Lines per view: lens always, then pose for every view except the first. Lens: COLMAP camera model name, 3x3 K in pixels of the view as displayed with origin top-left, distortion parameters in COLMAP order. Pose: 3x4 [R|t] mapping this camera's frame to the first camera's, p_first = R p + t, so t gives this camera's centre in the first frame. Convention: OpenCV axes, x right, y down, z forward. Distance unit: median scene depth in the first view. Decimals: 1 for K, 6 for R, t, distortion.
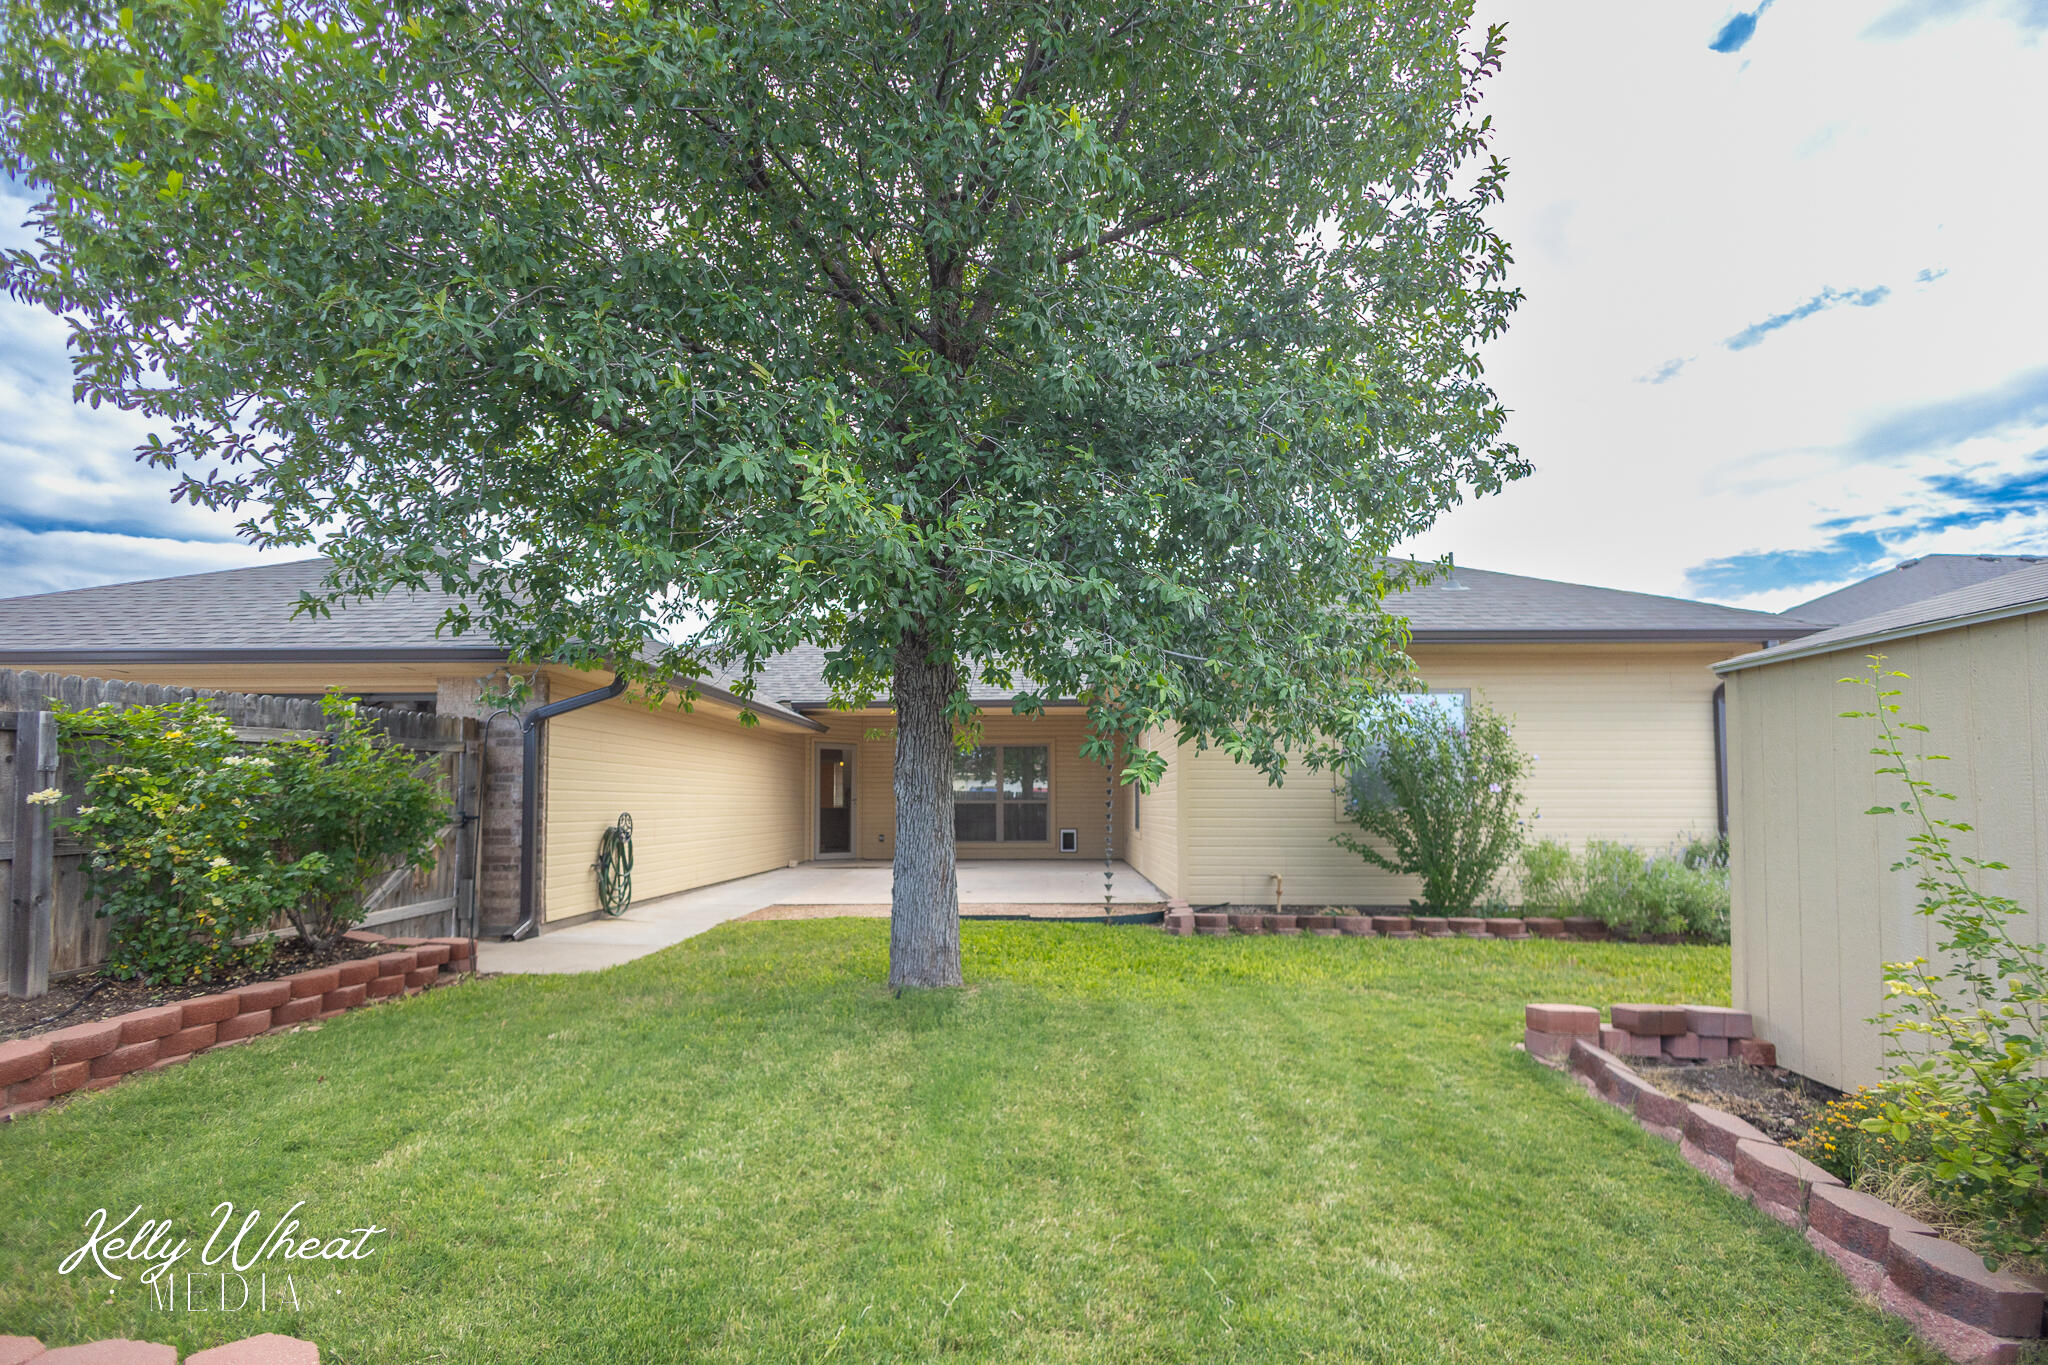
lens RADIAL K [[959.7, 0, 1026.4], [0, 959.7, 682.0], [0, 0, 1]] dist [0.003868, -0.000083]
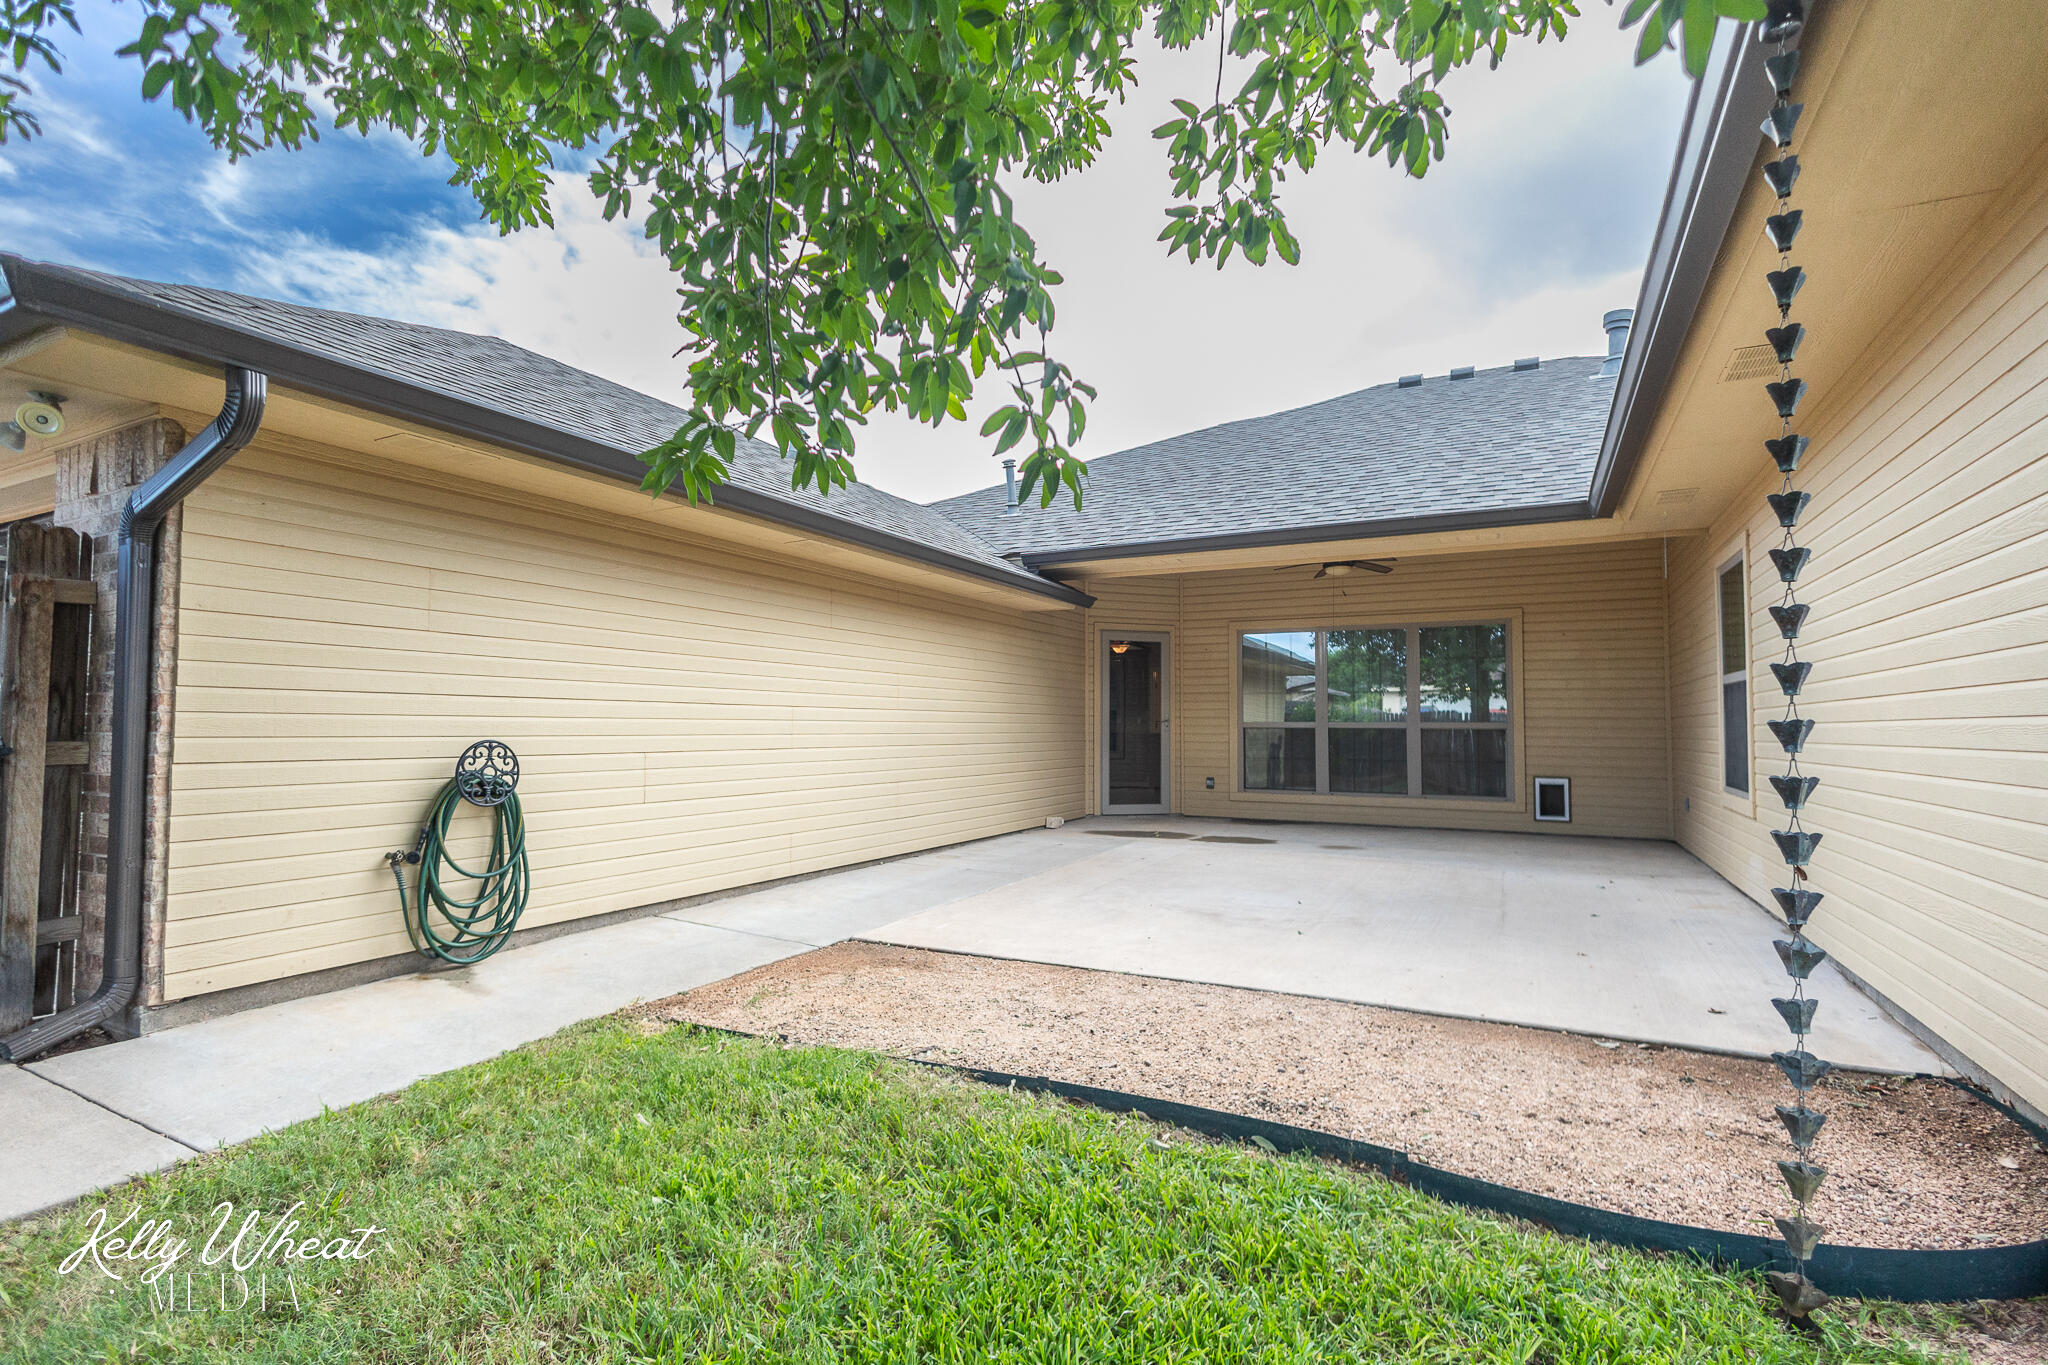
lens RADIAL K [[948.9, 0, 1028.3], [0, 948.9, 685.3], [0, 0, 1]] dist [0.013609, -0.000380]
pose [[0.901378, 0.007468, -0.432969, 0.008820], [0.028985, 0.996569, 0.077531, 0.054701], [0.432062, -0.082434, 0.898068, 0.467385]]
